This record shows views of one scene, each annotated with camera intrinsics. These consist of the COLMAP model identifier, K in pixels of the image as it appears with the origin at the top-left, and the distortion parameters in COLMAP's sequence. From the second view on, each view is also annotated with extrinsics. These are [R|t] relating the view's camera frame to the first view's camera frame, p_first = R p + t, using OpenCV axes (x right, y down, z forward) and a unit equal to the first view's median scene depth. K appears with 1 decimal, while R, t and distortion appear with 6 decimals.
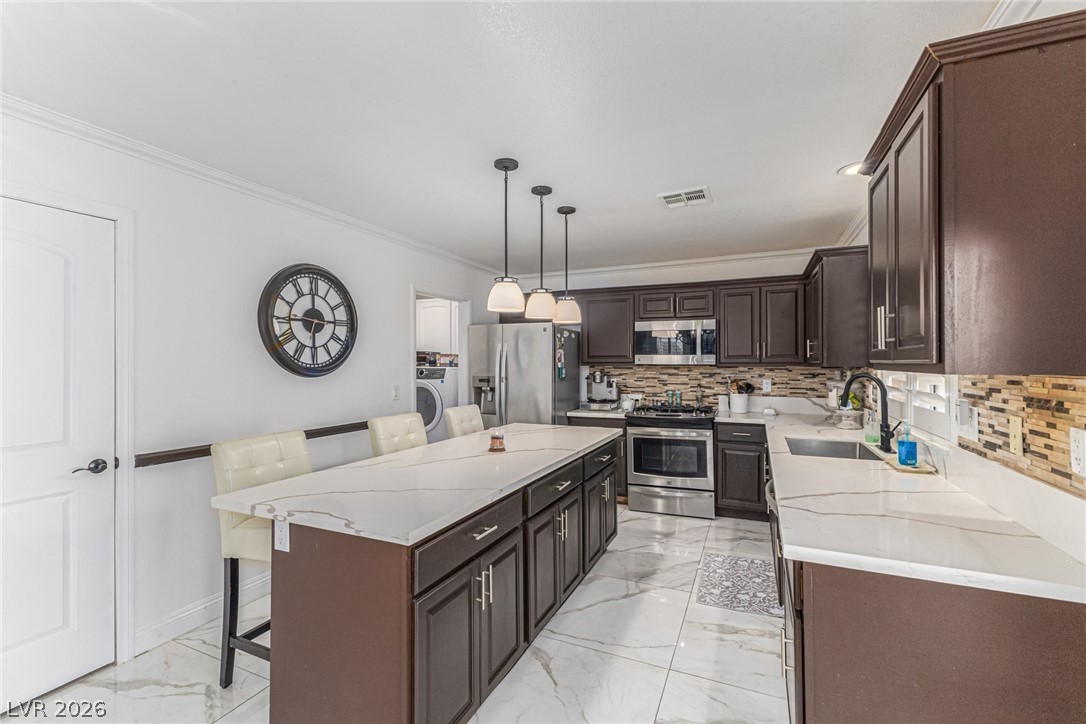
lens RADIAL K [[482.8, 0, 532.8], [0, 482.8, 357.9], [0, 0, 1]] dist [0.001857, -0.000200]
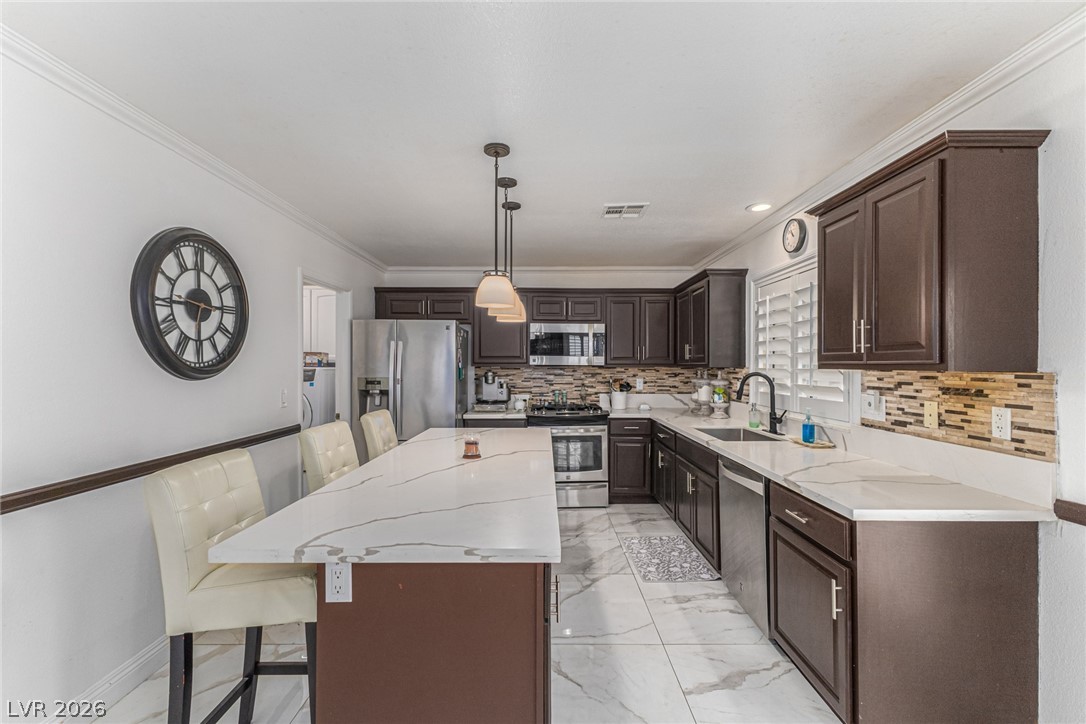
lens RADIAL K [[488.7, 0, 543.0], [0, 488.7, 362.0], [0, 0, 1]] dist [0.004543, -0.000167]
pose [[0.905888, 0.006095, 0.423473, -0.285193], [-0.008400, 0.999958, 0.003577, 0.004411], [-0.423433, -0.006798, 0.905902, 0.078850]]
